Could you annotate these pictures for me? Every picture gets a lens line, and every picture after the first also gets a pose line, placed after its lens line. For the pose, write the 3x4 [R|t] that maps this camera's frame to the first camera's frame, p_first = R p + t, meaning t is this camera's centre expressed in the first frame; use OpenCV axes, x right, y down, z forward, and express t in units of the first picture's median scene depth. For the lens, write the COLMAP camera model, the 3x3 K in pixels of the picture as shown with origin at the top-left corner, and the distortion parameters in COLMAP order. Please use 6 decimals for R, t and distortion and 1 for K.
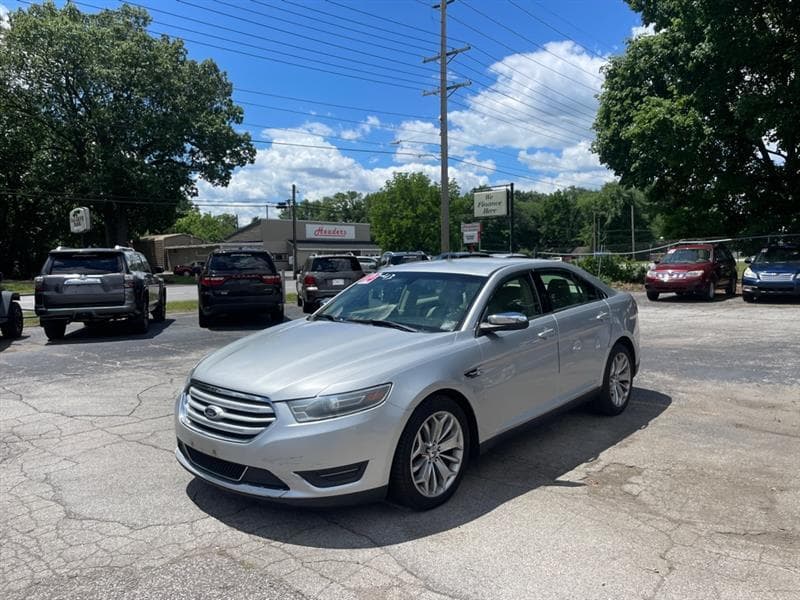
lens RADIAL K [[589.7, 0, 402.1], [0, 589.7, 301.3], [0, 0, 1]] dist [0.078039, -0.109392]
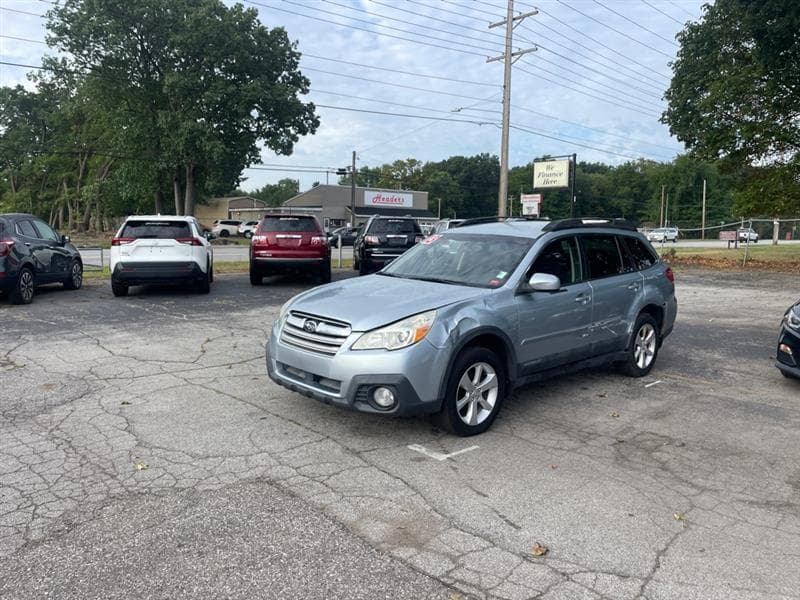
lens RADIAL K [[589.7, 0, 401.7], [0, 589.7, 294.4], [0, 0, 1]] dist [0.078039, -0.109392]
pose [[0.994767, 0.043367, -0.092504, 0.009362], [-0.039578, 0.998316, 0.042406, 0.003680], [0.094188, -0.038523, 0.994809, -0.023912]]
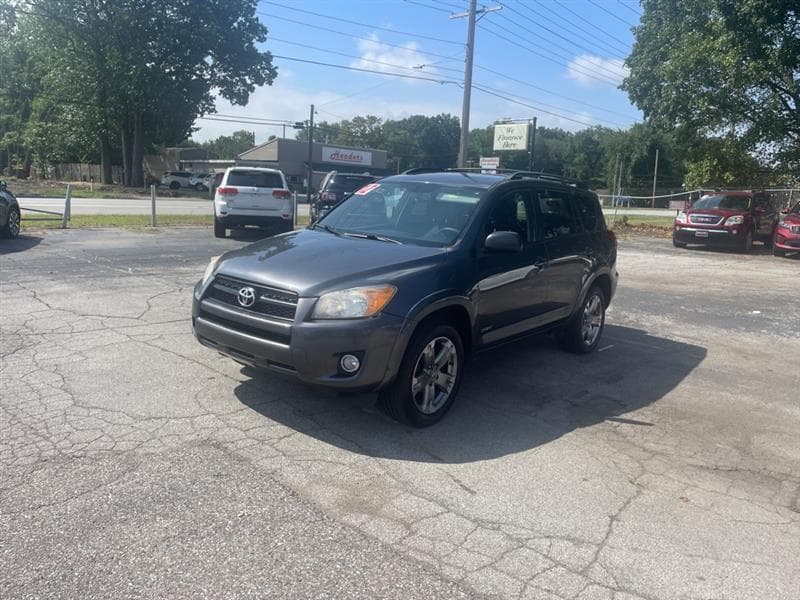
lens RADIAL K [[589.7, 0, 400.0], [0, 589.7, 285.8], [0, 0, 1]] dist [0.078039, -0.109392]
pose [[0.997241, 0.071821, -0.018774, 0.006999], [-0.069826, 0.993383, 0.091186, 0.005450], [0.025199, -0.089623, 0.995657, -0.008474]]
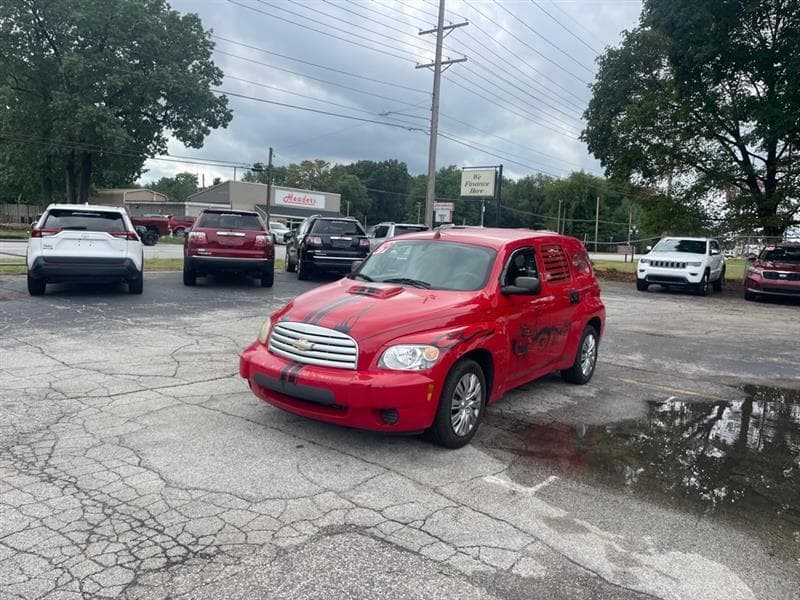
lens RADIAL K [[589.7, 0, 401.8], [0, 589.7, 290.9], [0, 0, 1]] dist [0.078039, -0.109392]
pose [[0.995315, 0.066776, 0.069926, -0.108081], [-0.068442, 0.997419, 0.021694, 0.007078], [-0.068297, -0.026378, 0.997316, 0.026423]]
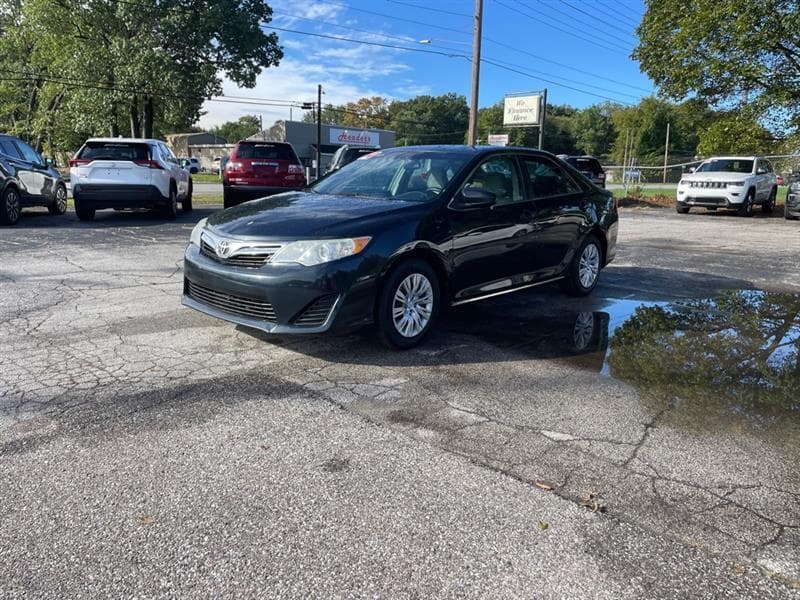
lens RADIAL K [[589.7, 0, 398.5], [0, 589.7, 284.6], [0, 0, 1]] dist [0.078039, -0.109392]
pose [[0.997978, 0.052912, -0.035210, -0.006741], [-0.048388, 0.991735, 0.118832, 0.036150], [0.041206, -0.116888, 0.992290, -0.024706]]
